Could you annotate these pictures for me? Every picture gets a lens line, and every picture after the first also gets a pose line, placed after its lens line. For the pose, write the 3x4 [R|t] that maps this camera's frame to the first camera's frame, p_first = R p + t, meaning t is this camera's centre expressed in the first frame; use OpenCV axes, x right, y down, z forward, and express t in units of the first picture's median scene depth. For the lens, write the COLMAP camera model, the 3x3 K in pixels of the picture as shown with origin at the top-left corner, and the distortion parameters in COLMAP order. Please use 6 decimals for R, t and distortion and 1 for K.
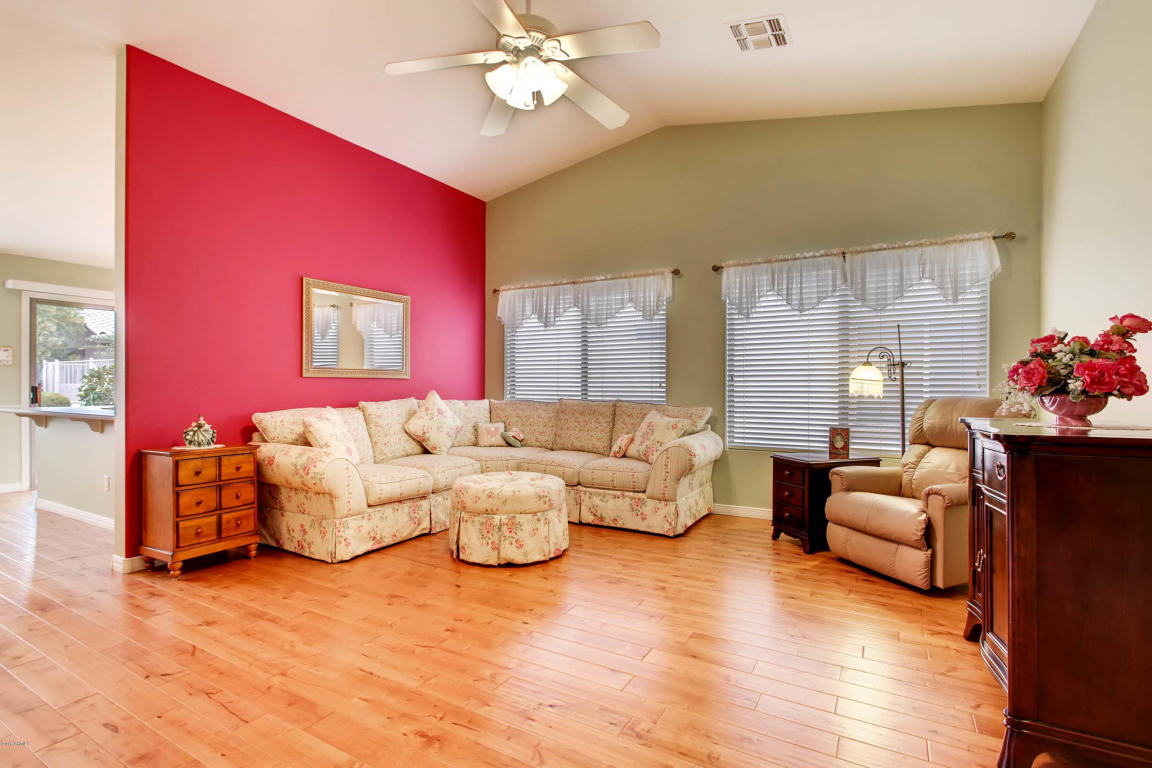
lens RADIAL K [[548.8, 0, 576.4], [0, 548.8, 385.4], [0, 0, 1]] dist [-0.013004, 0.001694]
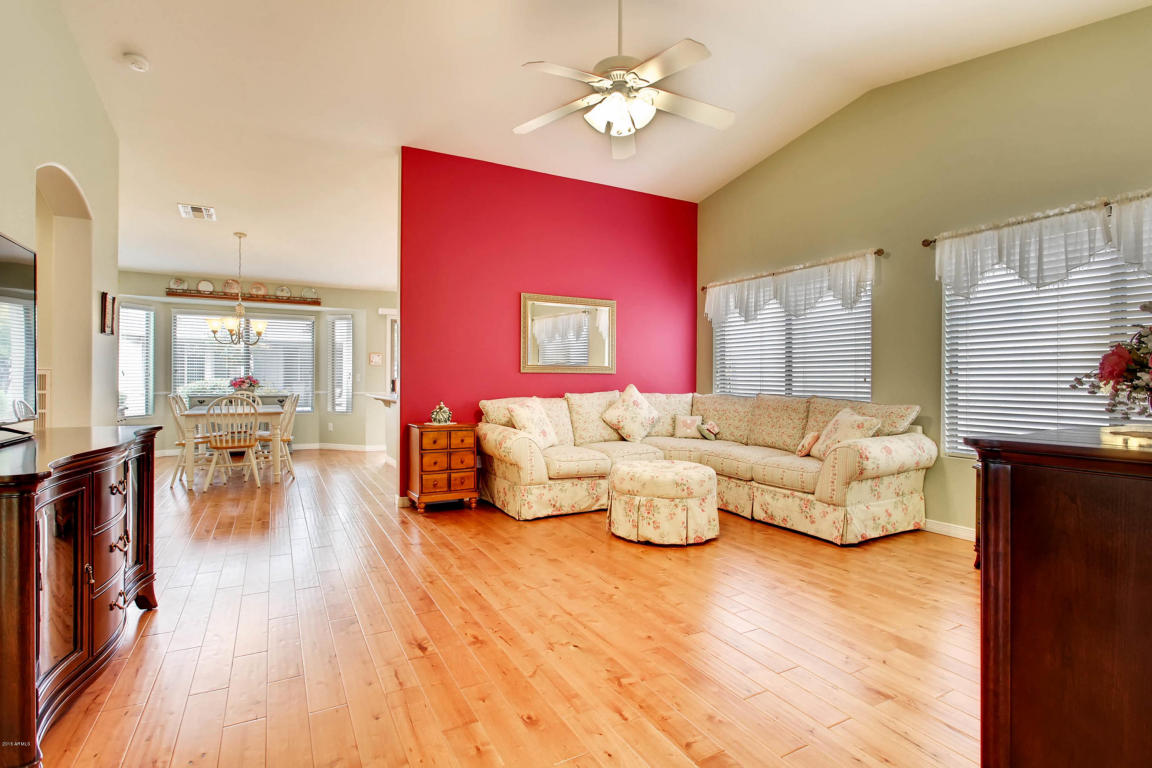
lens RADIAL K [[548.8, 0, 572.0], [0, 548.8, 379.2], [0, 0, 1]] dist [-0.013004, 0.001694]
pose [[0.854832, 0.001734, -0.518901, 0.247346], [-0.002745, 0.999996, -0.001181, 0.000827], [0.518897, 0.002434, 0.854833, -0.014334]]
